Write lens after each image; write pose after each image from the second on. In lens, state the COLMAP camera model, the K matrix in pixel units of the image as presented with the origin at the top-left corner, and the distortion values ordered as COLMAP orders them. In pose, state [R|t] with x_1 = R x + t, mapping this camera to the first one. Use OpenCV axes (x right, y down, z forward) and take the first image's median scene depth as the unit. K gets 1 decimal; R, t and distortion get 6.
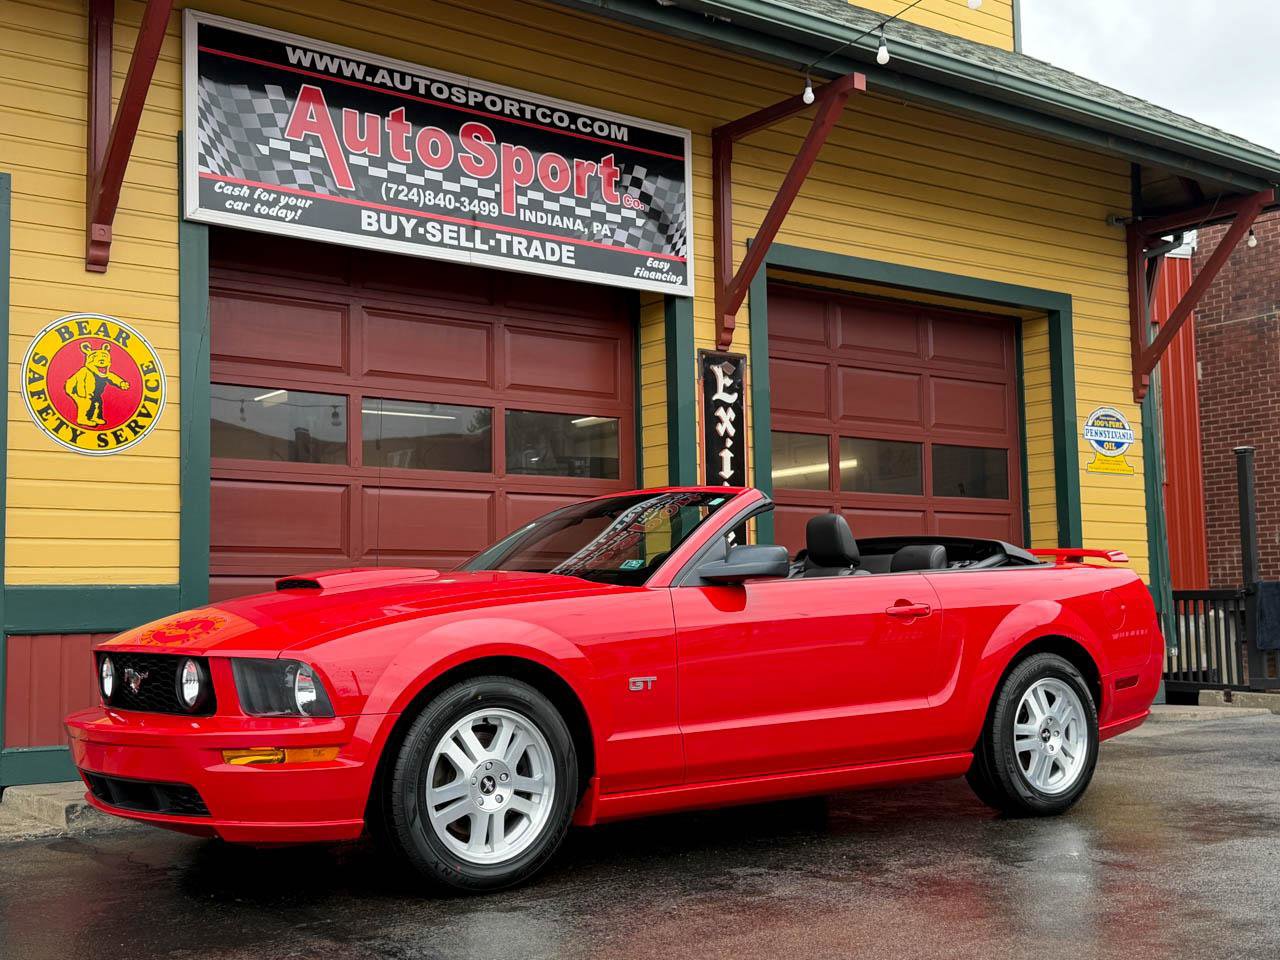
lens RADIAL K [[1538.6, 0, 643.4], [0, 1538.6, 491.1], [0, 0, 1]] dist [0.112407, 0.000000]
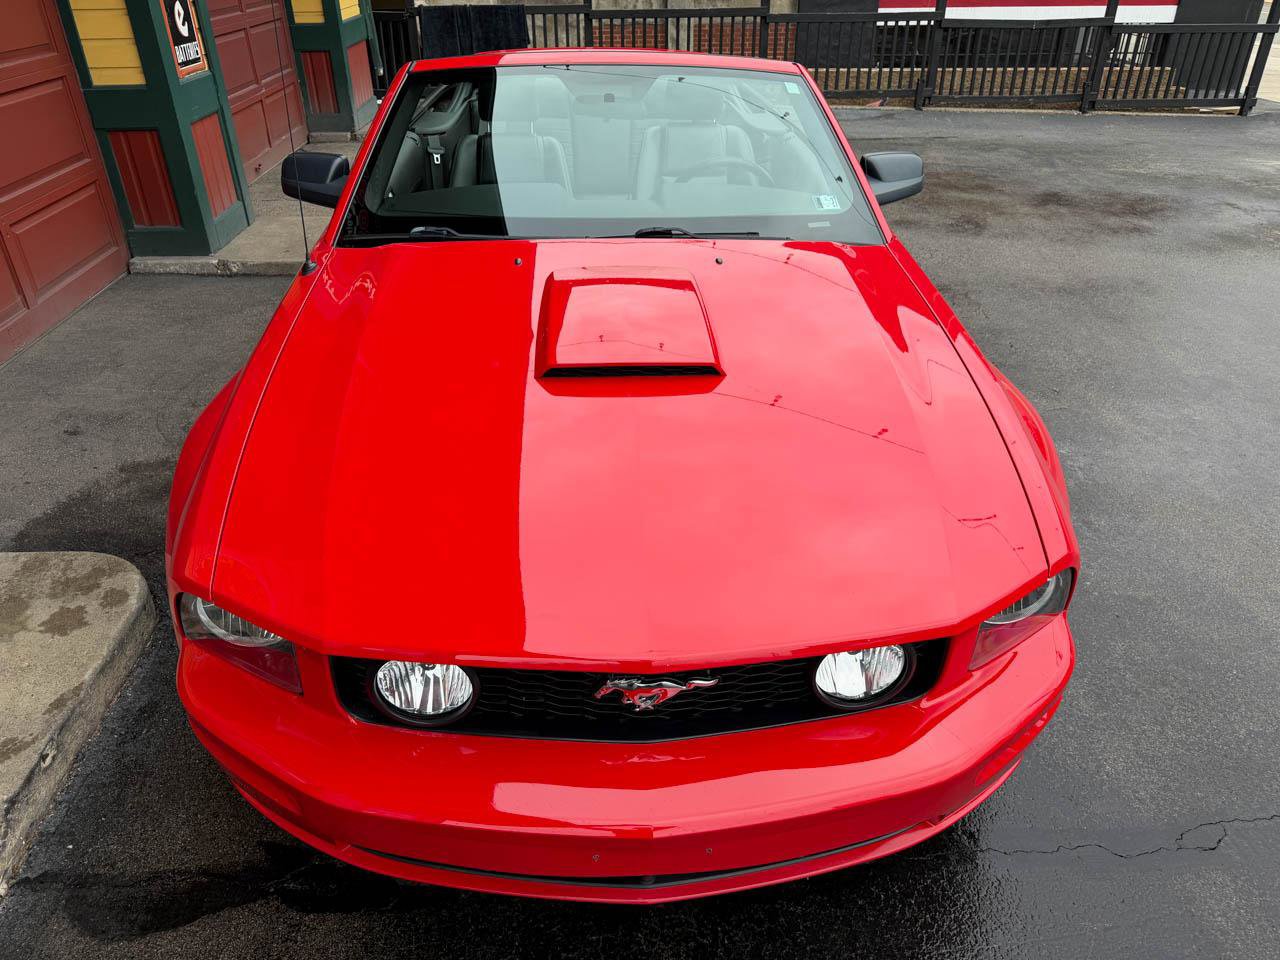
lens RADIAL K [[912.1, 0, 640.3], [0, 912.1, 476.3], [0, 0, 1]] dist [0.003919, -0.007323]
pose [[0.566430, -0.406288, 0.716998, -0.312606], [-0.077333, 0.839984, 0.537072, -0.053985], [-0.820473, -0.359662, 0.444373, 0.559923]]
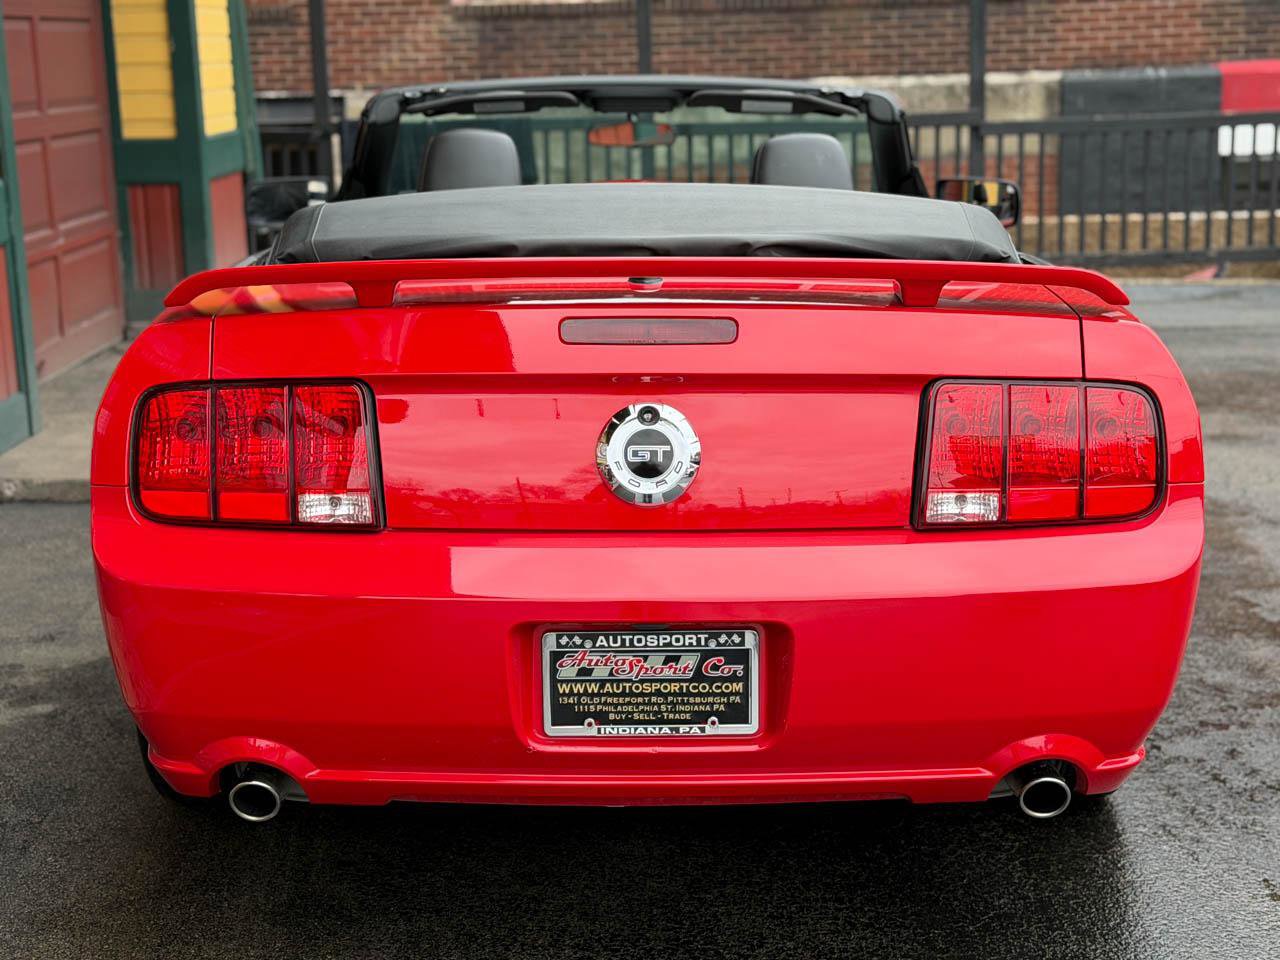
lens RADIAL K [[2122.7, 0, 633.0], [0, 2122.7, 466.0], [0, 0, 1]] dist [0.110579, 0.000000]
pose [[0.617908, -0.149581, 0.771890, -0.455771], [-0.055451, 0.971001, 0.232555, -0.033587], [-0.784292, -0.186500, 0.591695, 0.434661]]
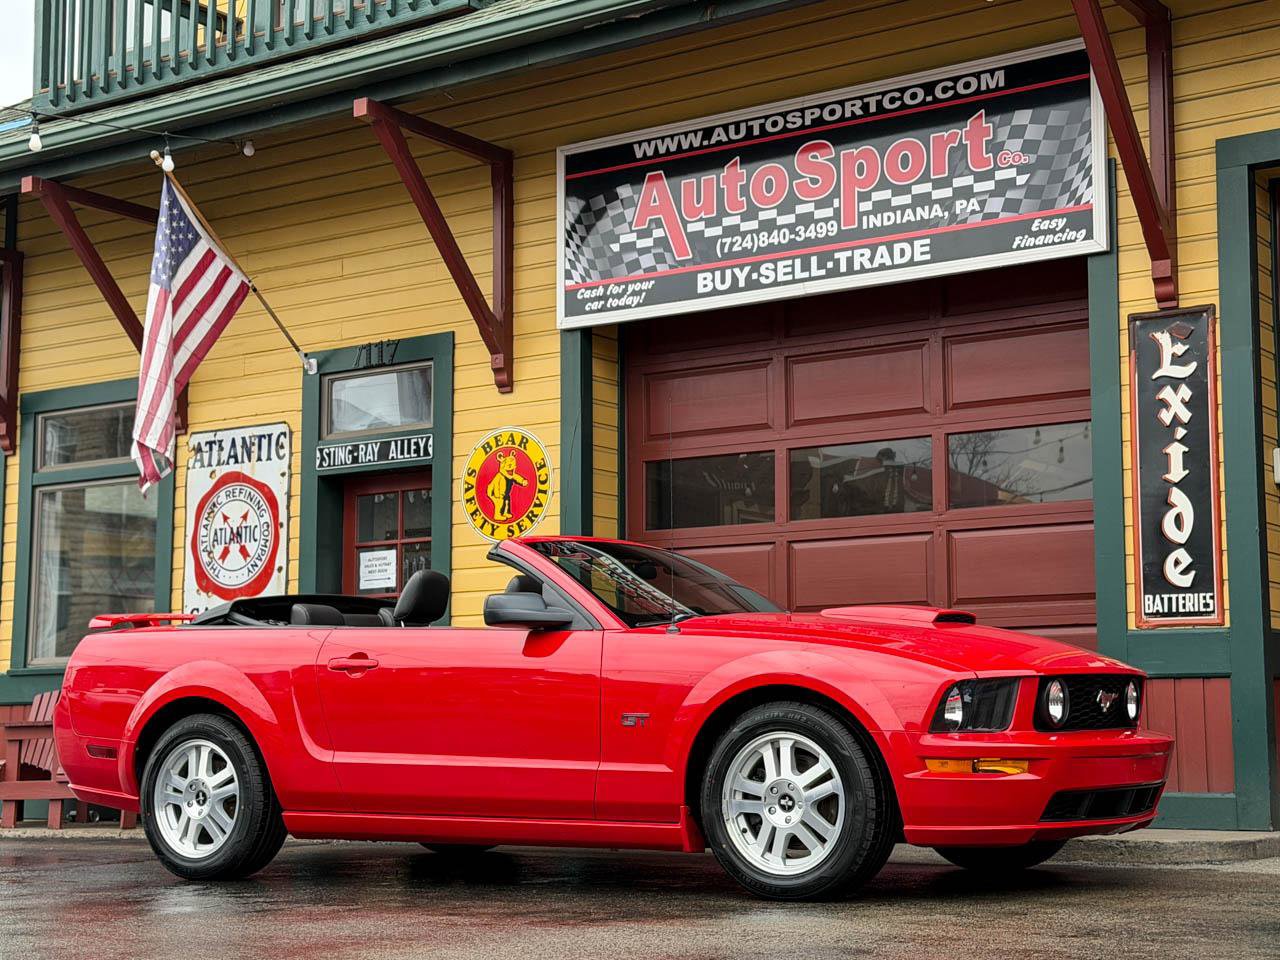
lens RADIAL K [[2077.7, 0, 647.0], [0, 2077.7, 478.0], [0, 0, 1]] dist [0.127947, 0.000000]
pose [[0.309347, -0.104999, -0.945135, 1.078623], [0.080192, 0.993226, -0.084094, 0.062722], [0.947562, -0.049778, 0.315672, 0.531181]]
